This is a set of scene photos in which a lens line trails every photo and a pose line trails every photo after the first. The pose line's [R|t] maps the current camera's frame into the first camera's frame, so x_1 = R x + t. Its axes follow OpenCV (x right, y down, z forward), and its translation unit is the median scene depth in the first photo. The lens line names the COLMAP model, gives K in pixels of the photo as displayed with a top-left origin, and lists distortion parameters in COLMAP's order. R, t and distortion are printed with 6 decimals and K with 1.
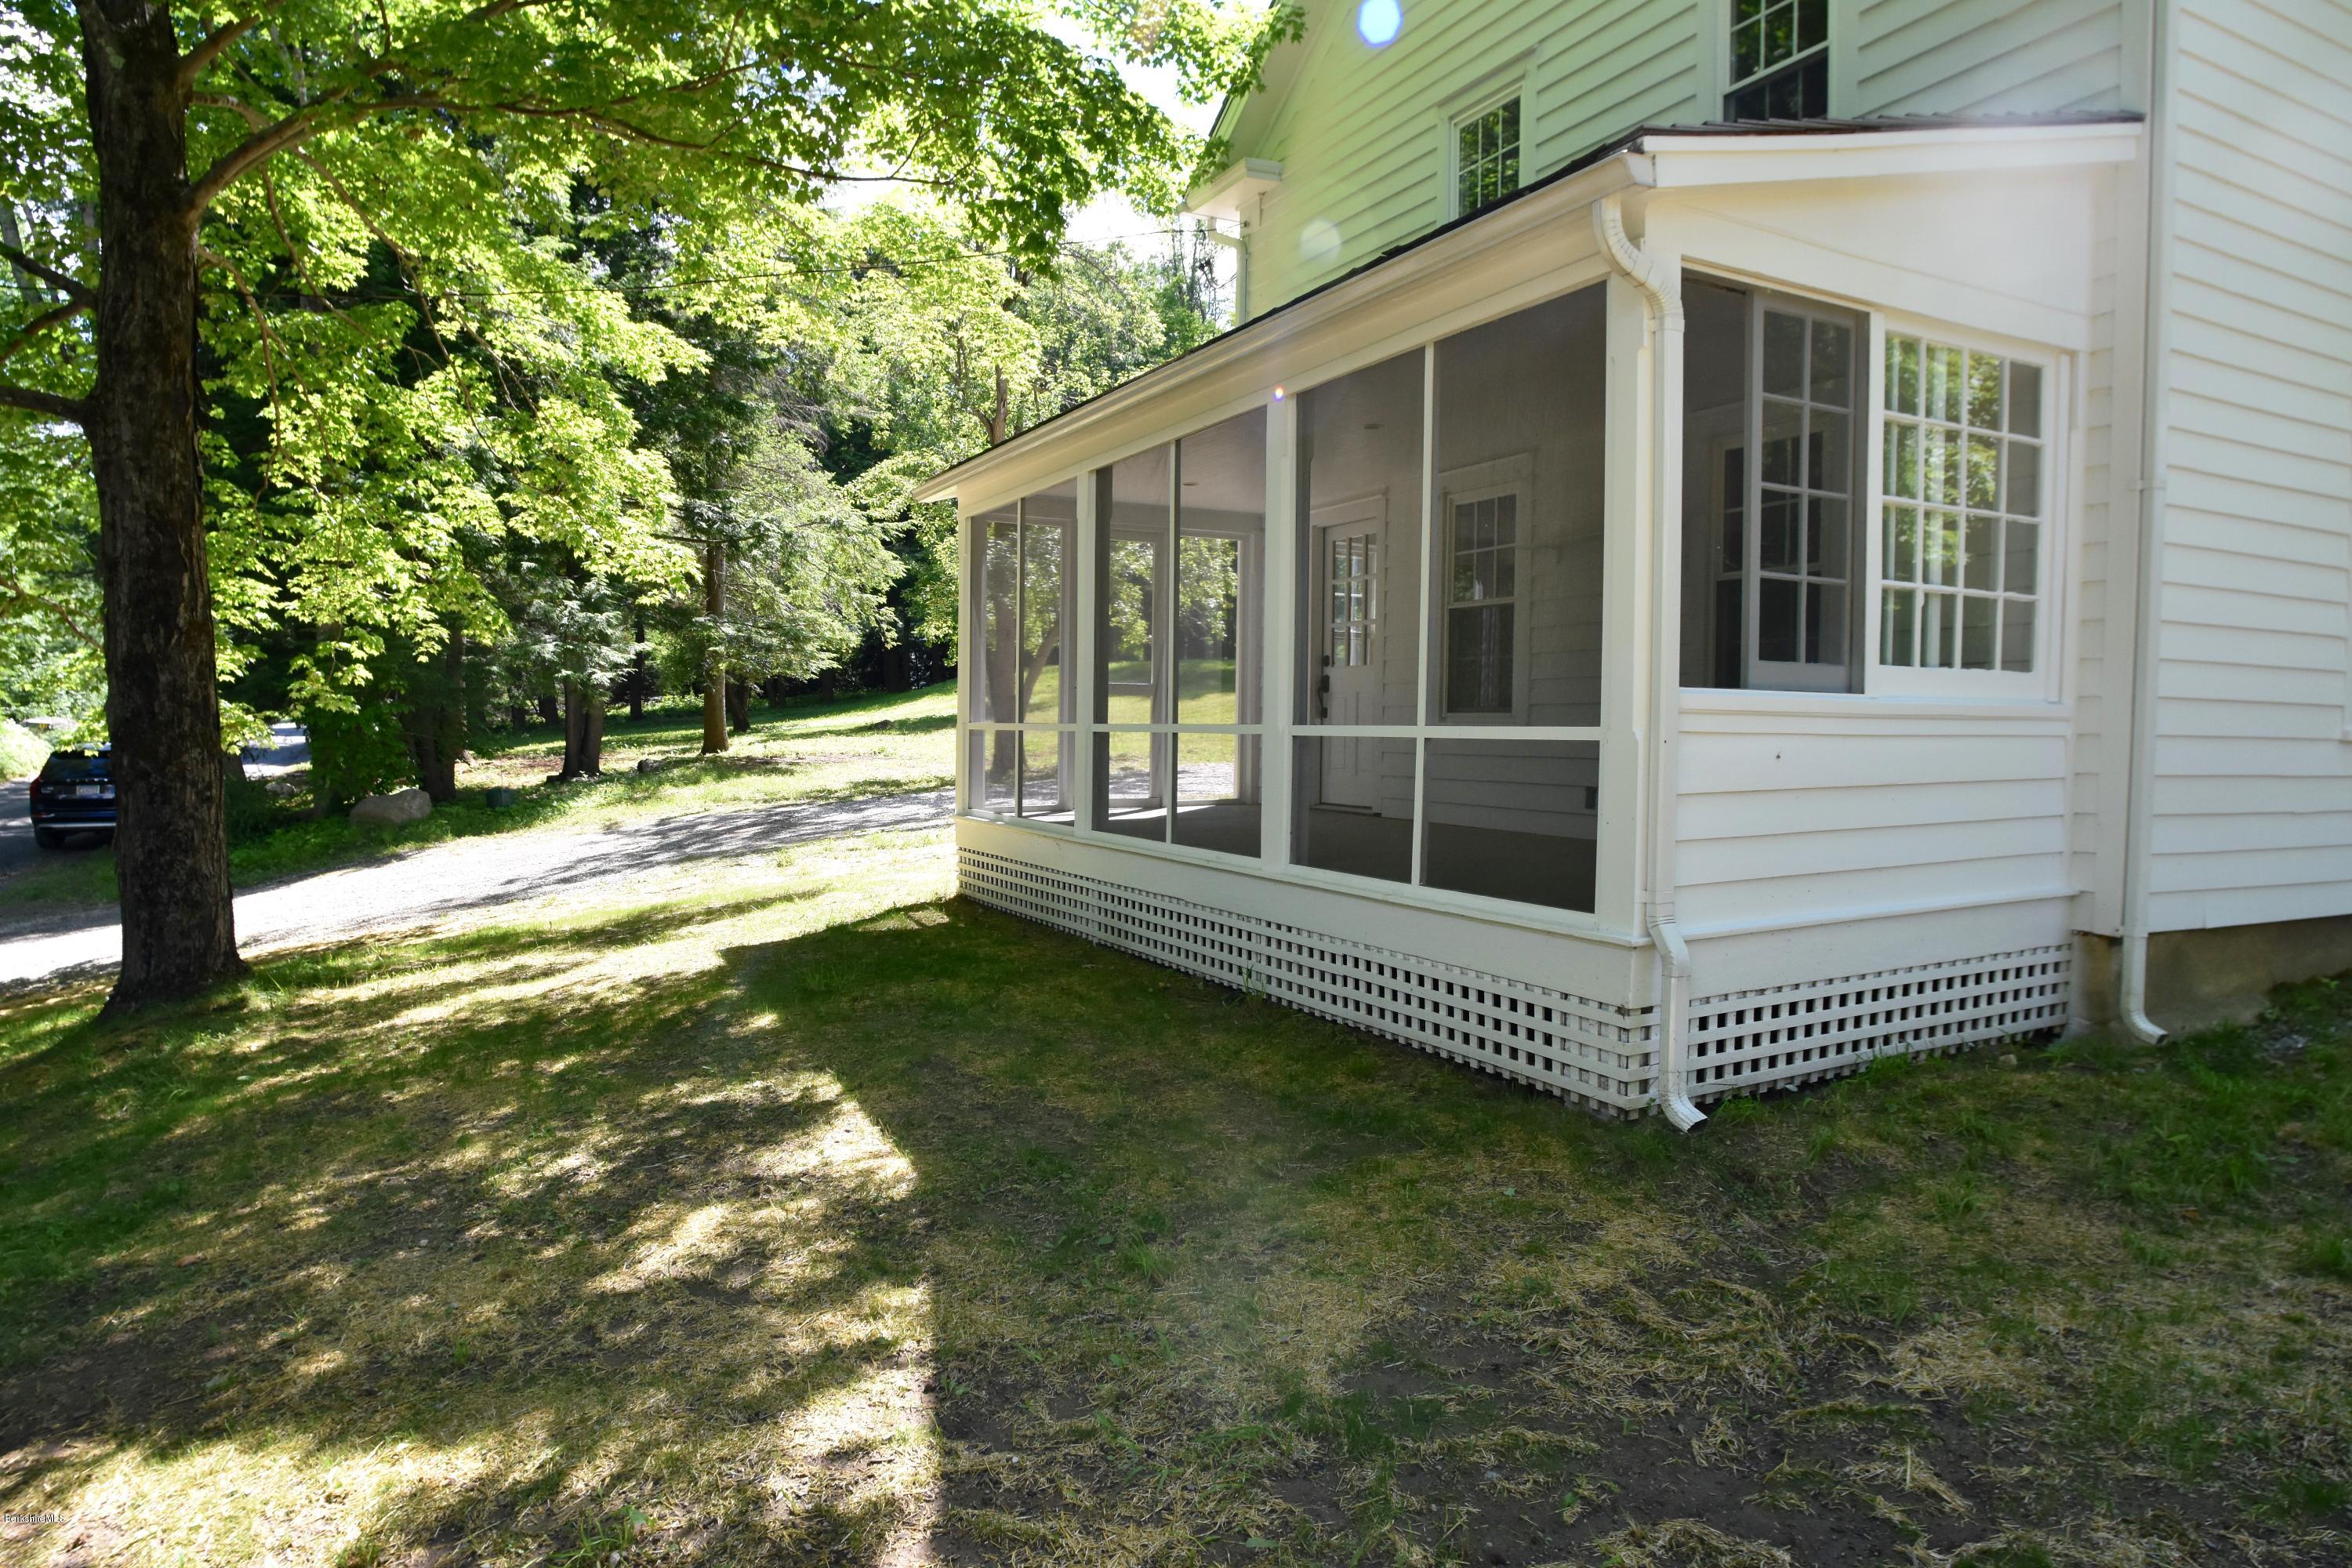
lens RADIAL K [[1452.6, 0, 1167.2], [0, 1452.6, 791.7], [0, 0, 1]] dist [-0.080062, 0.042580]
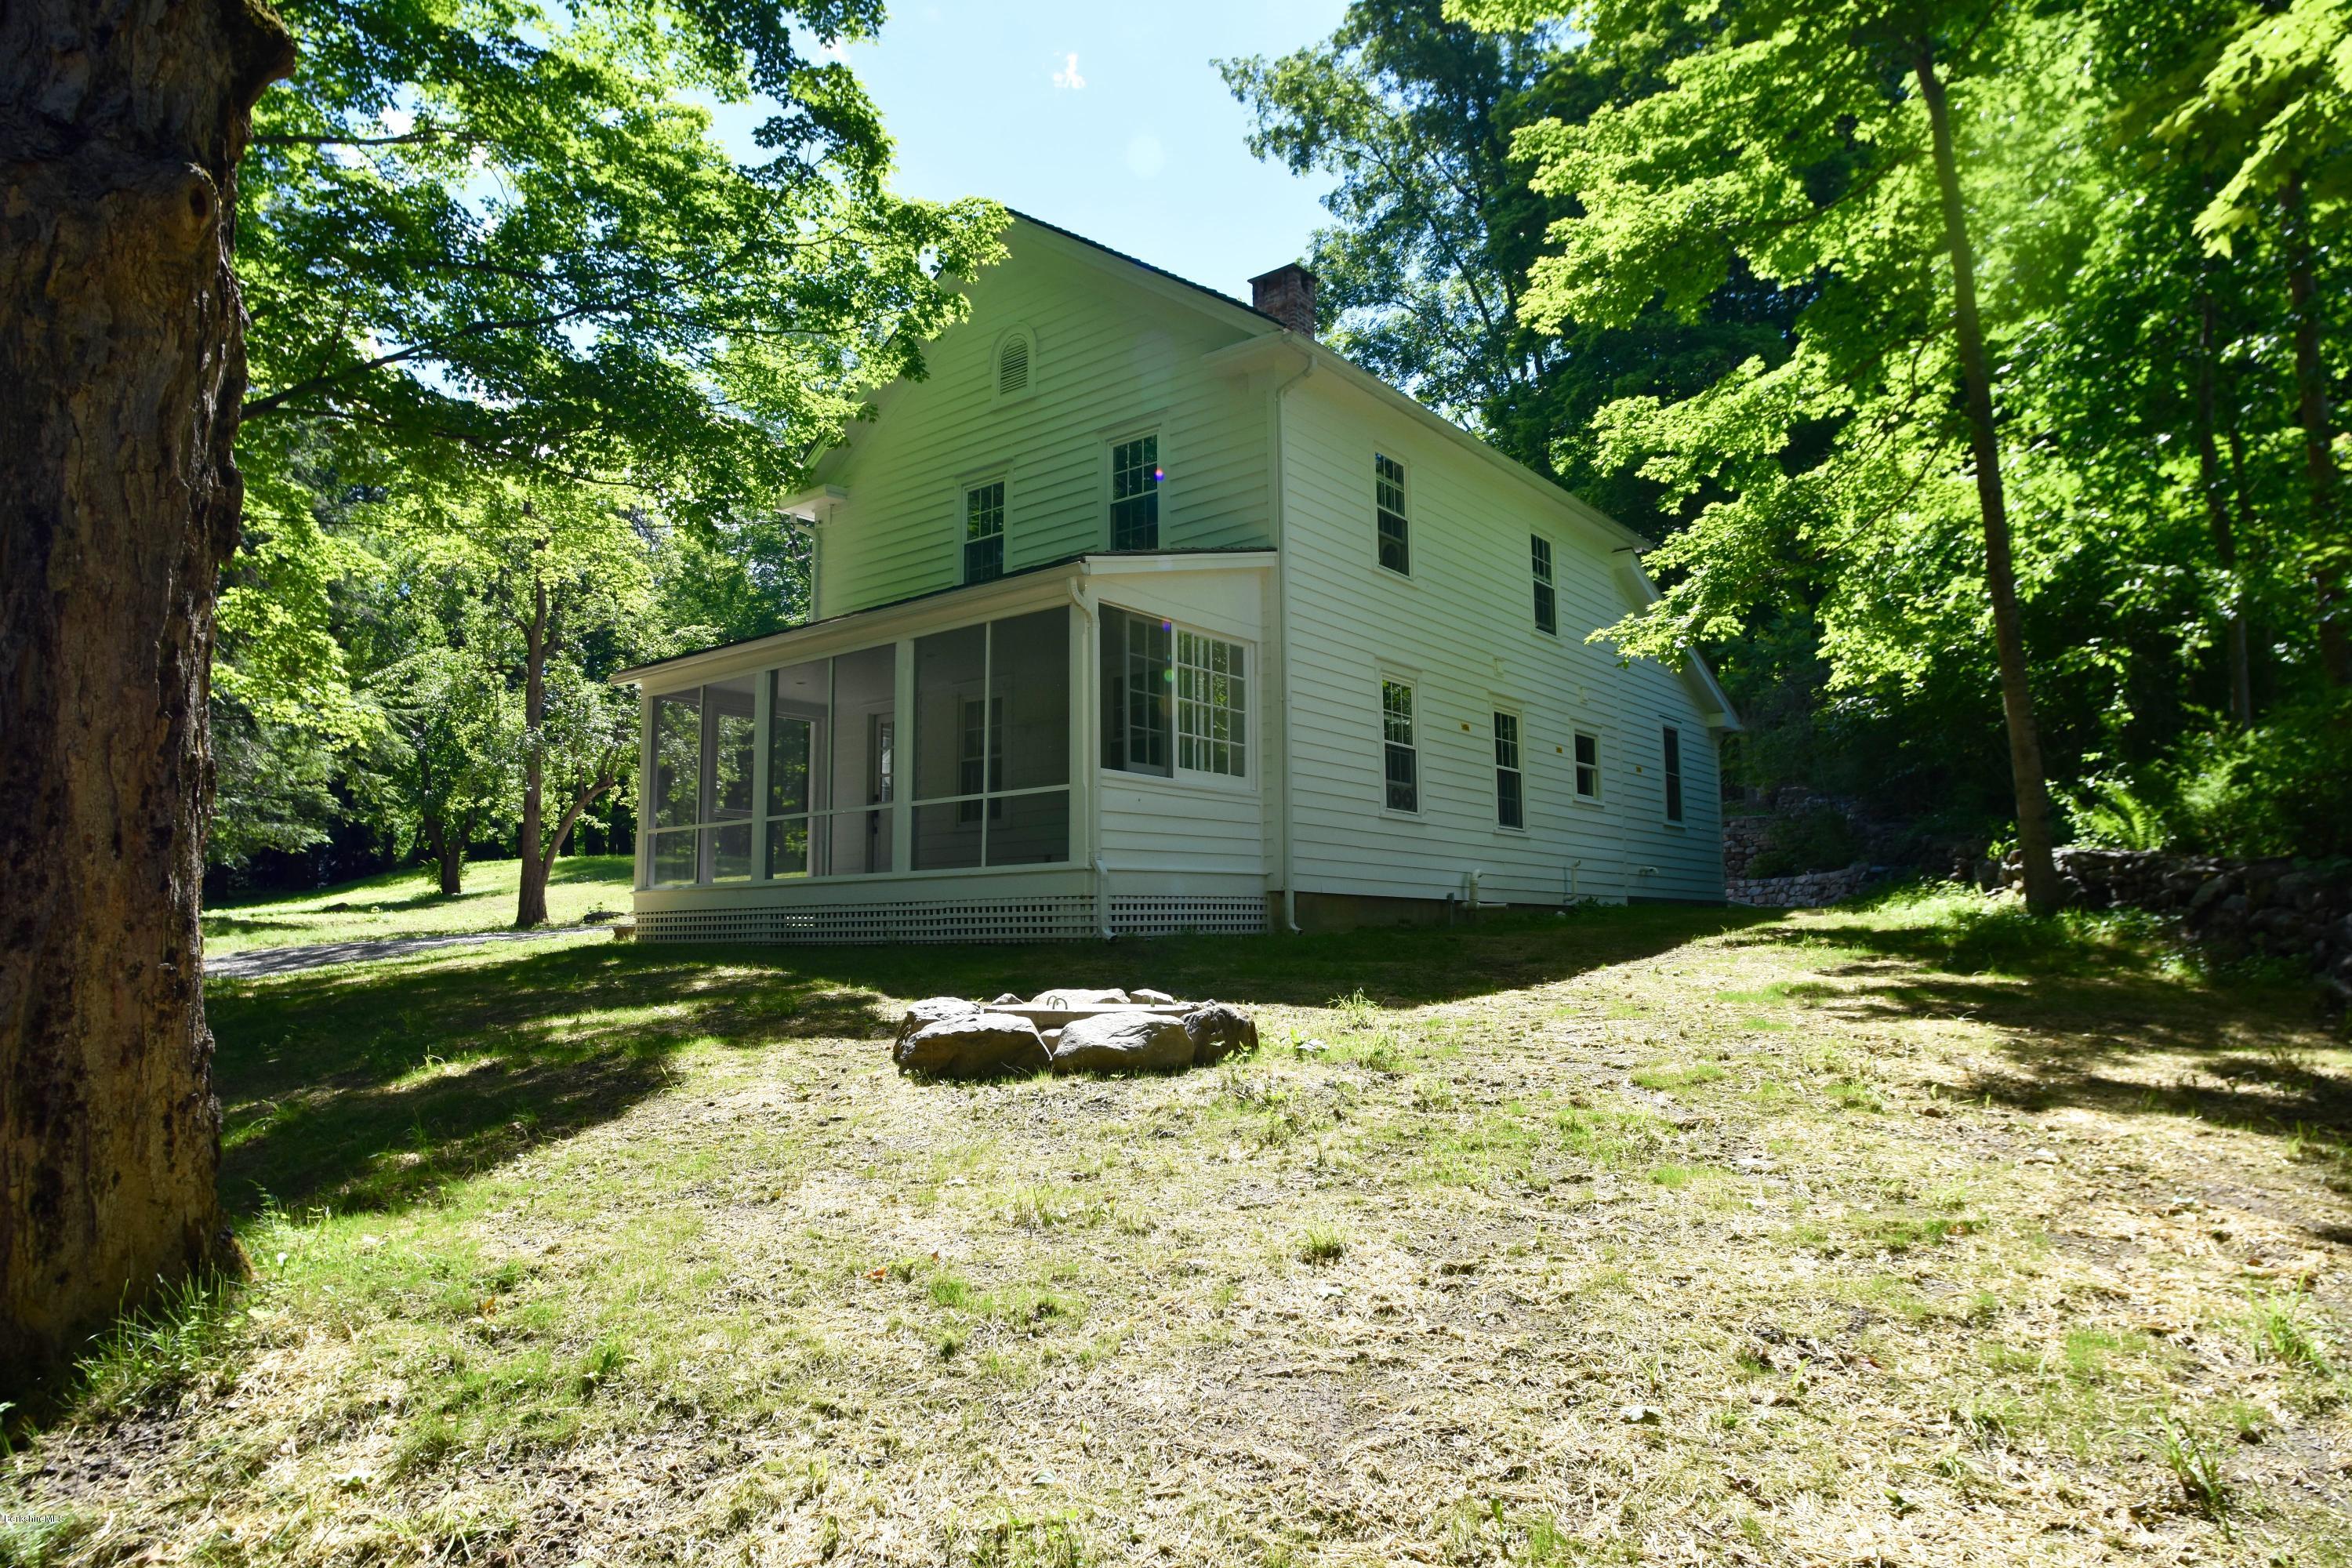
lens RADIAL K [[1452.6, 0, 1167.2], [0, 1452.6, 791.7], [0, 0, 1]] dist [-0.080062, 0.042580]
pose [[0.917327, 0.027542, 0.397181, -0.460367], [0.033454, 0.988744, -0.145830, 0.292523], [-0.396727, 0.147061, 0.906080, -1.133556]]
